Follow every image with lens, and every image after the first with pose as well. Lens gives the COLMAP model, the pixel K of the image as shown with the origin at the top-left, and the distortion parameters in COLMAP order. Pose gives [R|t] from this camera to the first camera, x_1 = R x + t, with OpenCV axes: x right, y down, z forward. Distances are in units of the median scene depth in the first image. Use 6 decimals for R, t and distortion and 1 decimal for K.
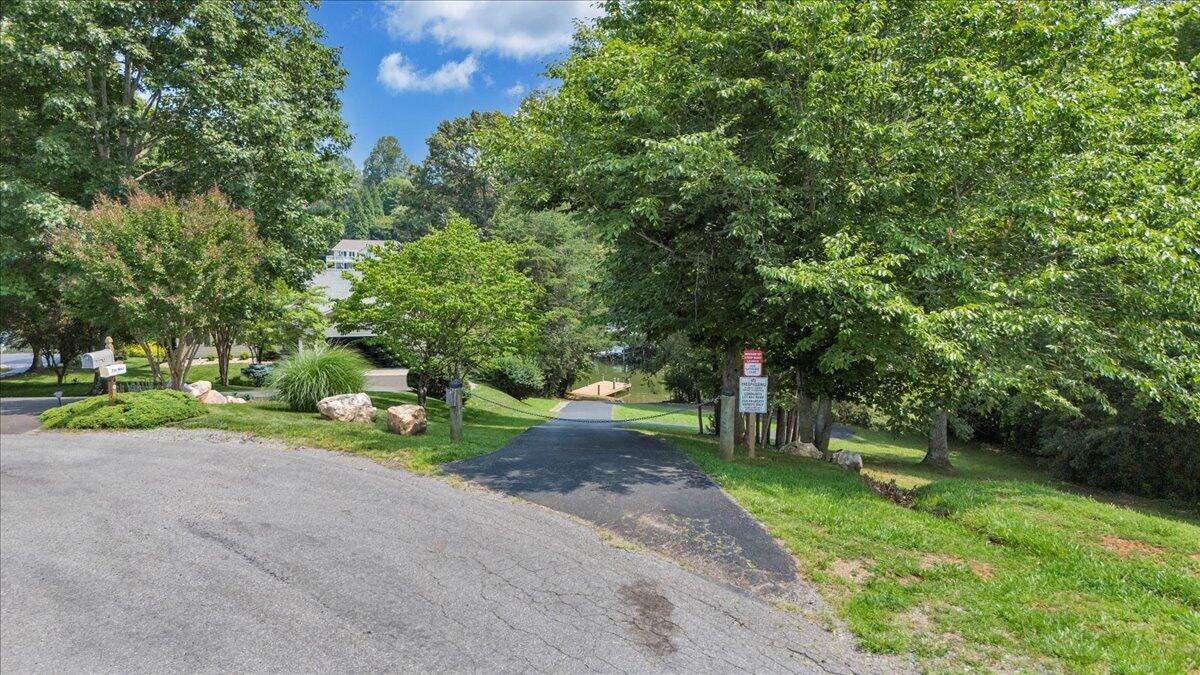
lens RADIAL K [[888.4, 0, 600.0], [0, 888.4, 337.5], [0, 0, 1]] dist [0.086002, -0.095756]
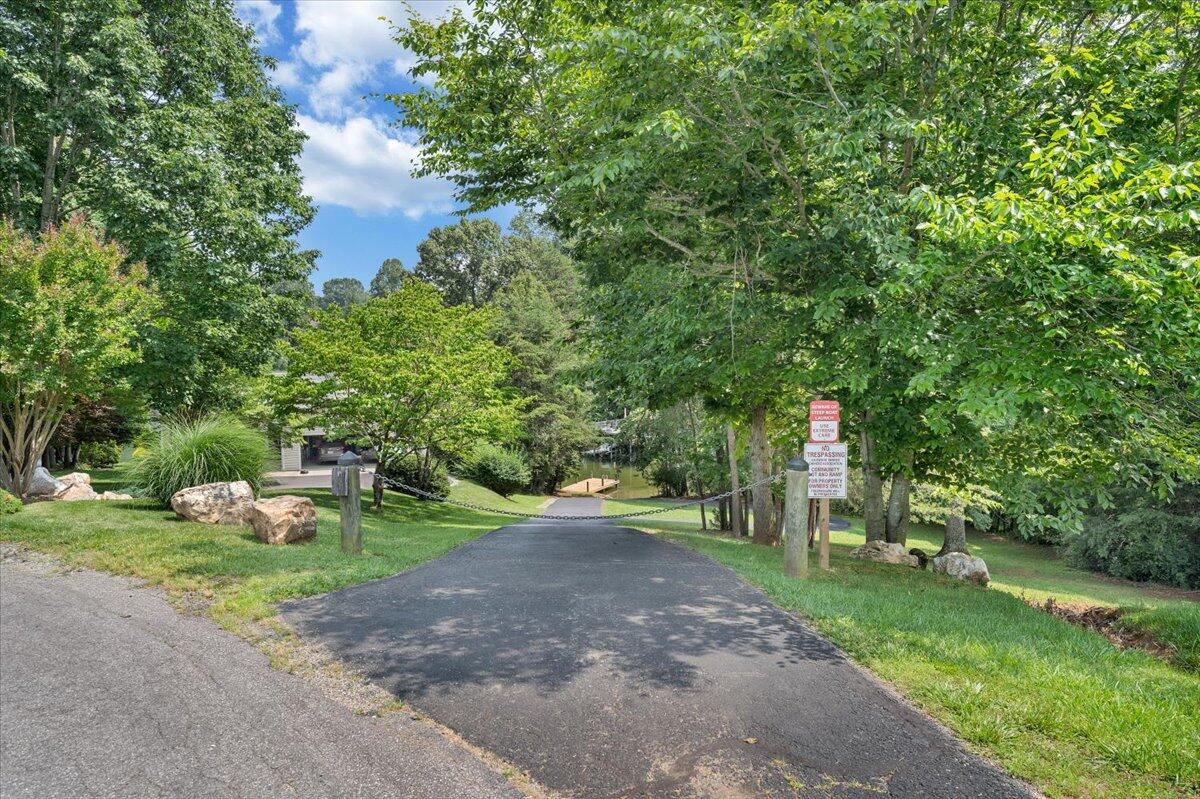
lens RADIAL K [[809.7, 0, 600.0], [0, 809.7, 399.5], [0, 0, 1]] dist [-0.003998, 0.002719]
pose [[0.999768, -0.015422, 0.015064, 0.000641], [0.016170, 0.998577, -0.050822, 0.014688], [-0.014259, 0.051054, 0.998594, 0.153318]]
